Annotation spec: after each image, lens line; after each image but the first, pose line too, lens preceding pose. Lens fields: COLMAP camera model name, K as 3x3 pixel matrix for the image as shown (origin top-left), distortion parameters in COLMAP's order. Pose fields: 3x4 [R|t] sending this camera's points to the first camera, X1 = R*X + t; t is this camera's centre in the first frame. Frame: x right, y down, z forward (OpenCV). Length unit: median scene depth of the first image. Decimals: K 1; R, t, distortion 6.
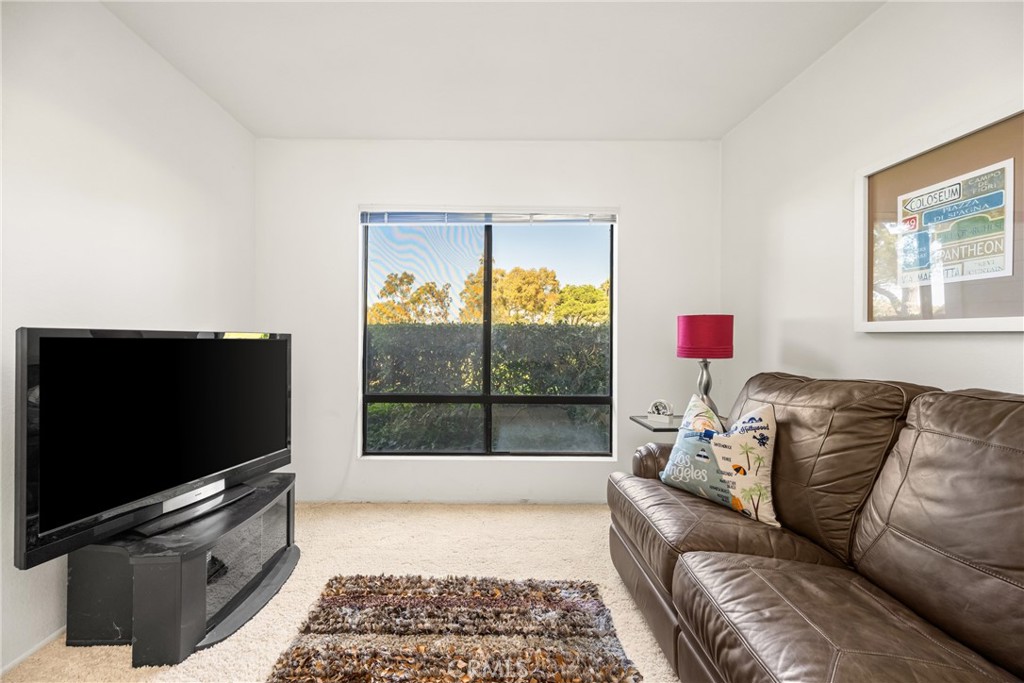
lens RADIAL K [[410.6, 0, 508.1], [0, 410.6, 342.5], [0, 0, 1]] dist [0.004175, 0.000255]
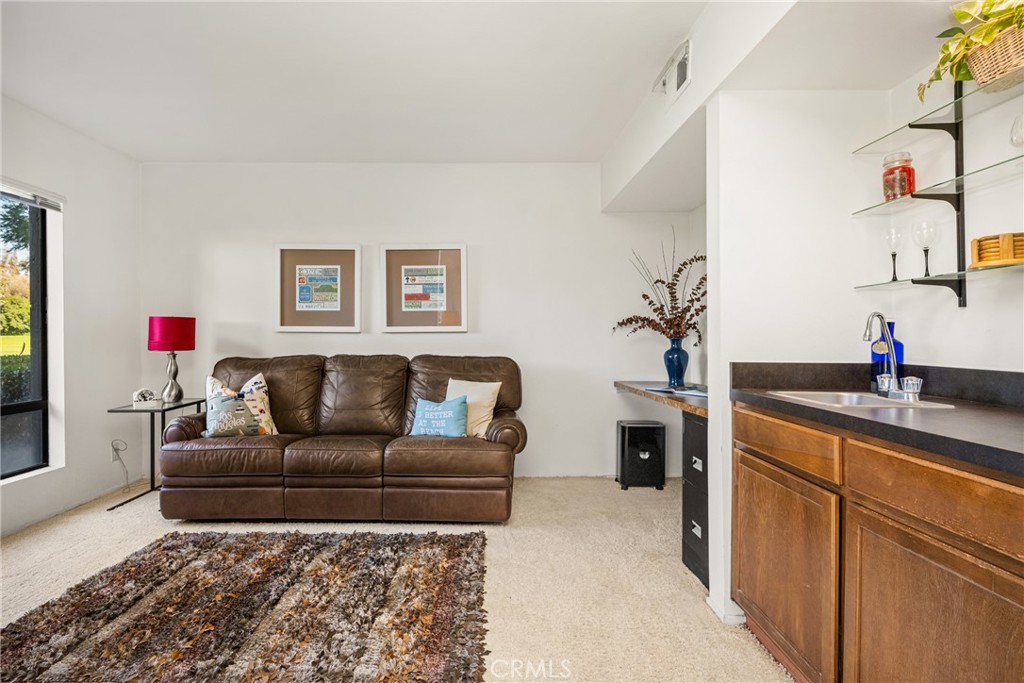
lens RADIAL K [[500.5, 0, 504.1], [0, 500.5, 341.9], [0, 0, 1]] dist [-0.005727, -0.001383]
pose [[-0.026083, -0.007070, 0.999635, -1.442518], [0.014028, 0.999874, 0.007438, 0.018592], [-0.999561, 0.014217, -0.025980, 0.041486]]
